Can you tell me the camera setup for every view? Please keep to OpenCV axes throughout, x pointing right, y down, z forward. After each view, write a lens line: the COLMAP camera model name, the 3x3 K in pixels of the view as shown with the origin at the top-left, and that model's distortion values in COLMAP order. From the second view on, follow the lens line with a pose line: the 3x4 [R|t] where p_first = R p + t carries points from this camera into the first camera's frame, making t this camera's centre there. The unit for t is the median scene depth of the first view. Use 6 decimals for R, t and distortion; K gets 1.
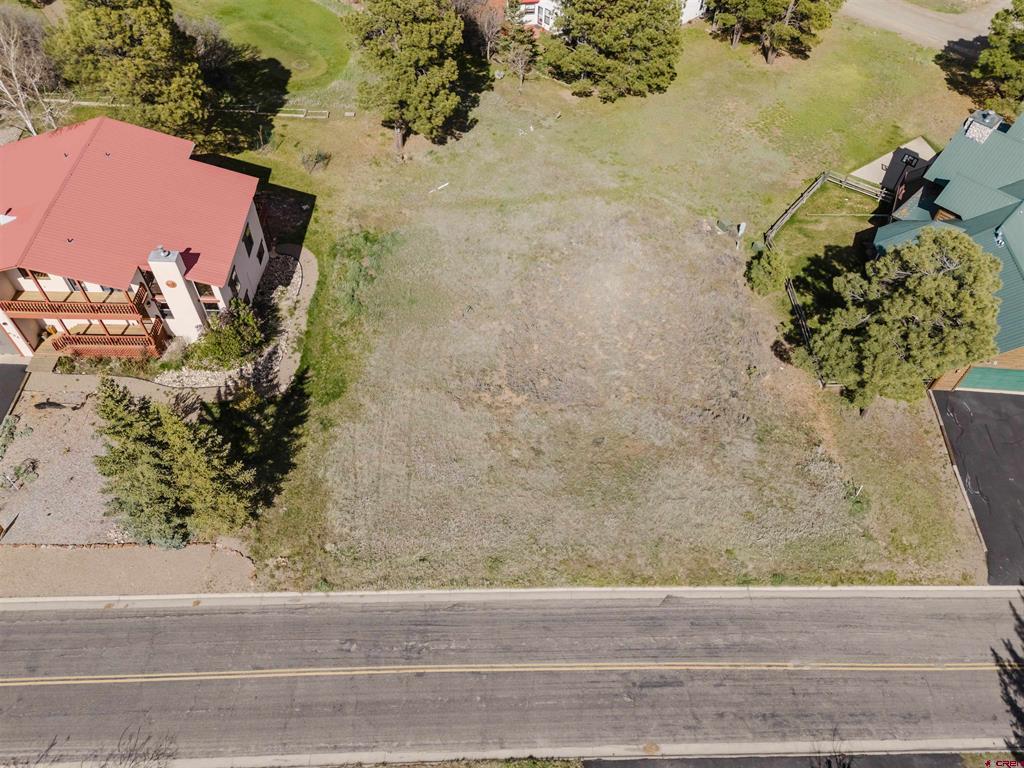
lens RADIAL K [[760.7, 0, 511.7], [0, 760.7, 378.4], [0, 0, 1]] dist [0.091419, -0.090637]
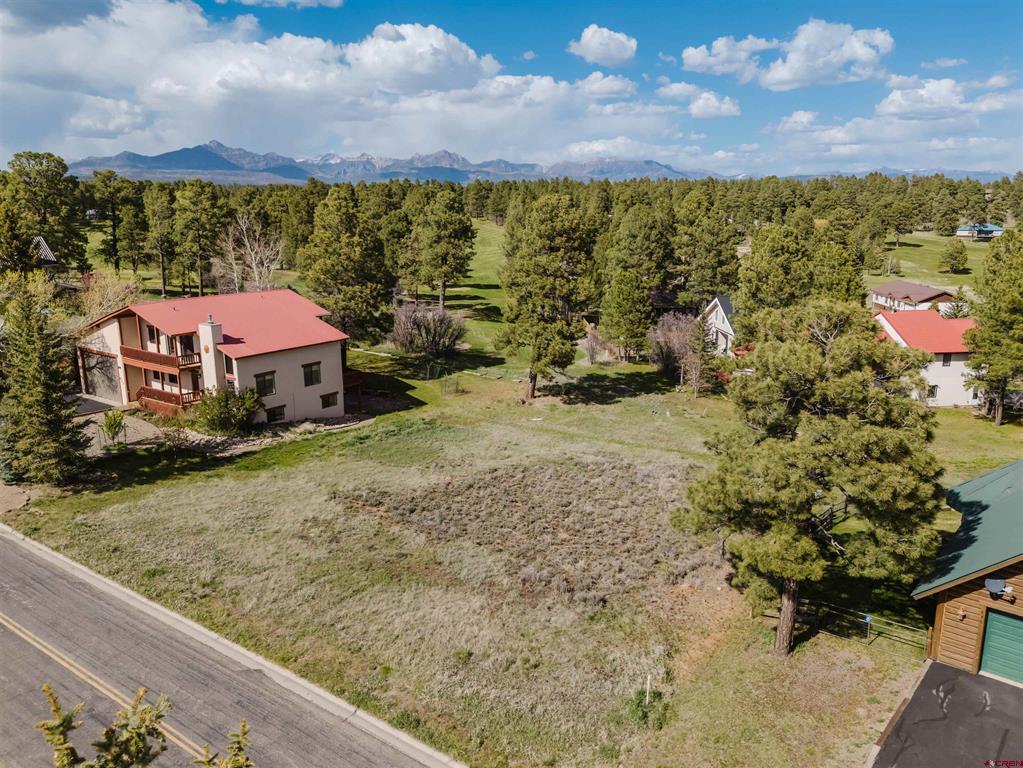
lens RADIAL K [[759.9, 0, 511.2], [0, 759.9, 378.4], [0, 0, 1]] dist [0.091419, -0.090637]
pose [[0.799412, 0.093048, -0.593534, 0.754662], [-0.442995, 0.758640, -0.477725, 0.315910], [0.405827, 0.644832, 0.647685, 0.495988]]
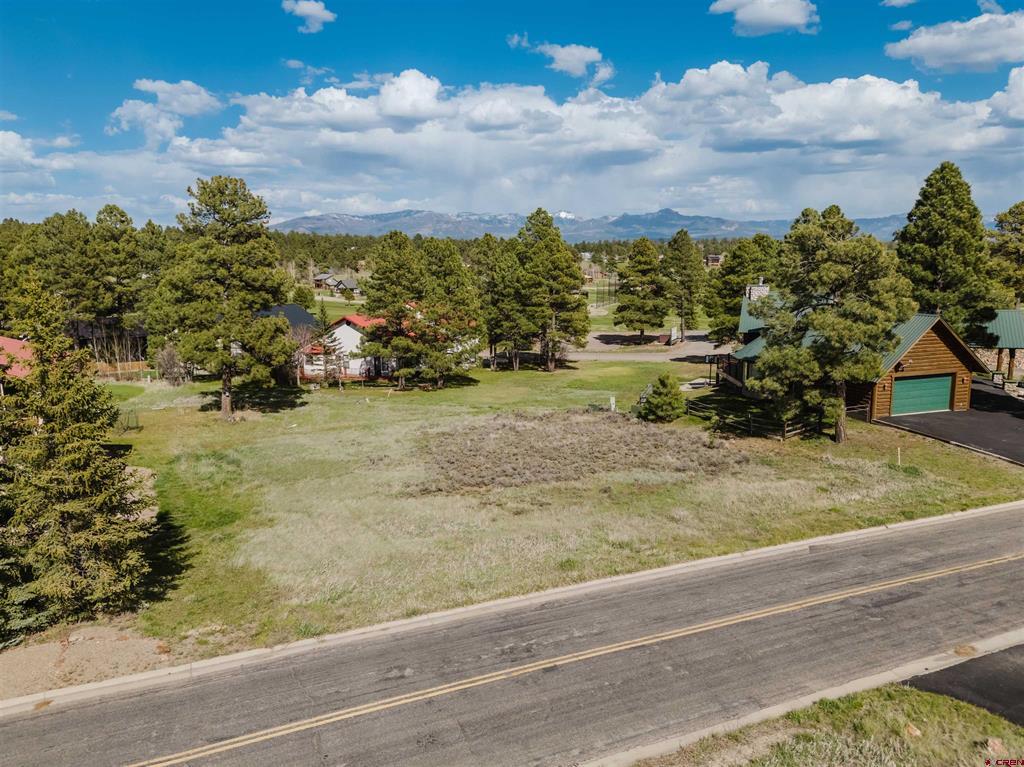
lens RADIAL K [[760.7, 0, 511.7], [0, 760.7, 377.9], [0, 0, 1]] dist [0.091419, -0.090637]
pose [[0.919436, -0.108875, 0.377868, -0.293934], [0.330536, 0.734533, -0.592627, 0.498028], [-0.213035, 0.669782, 0.711343, 0.460944]]
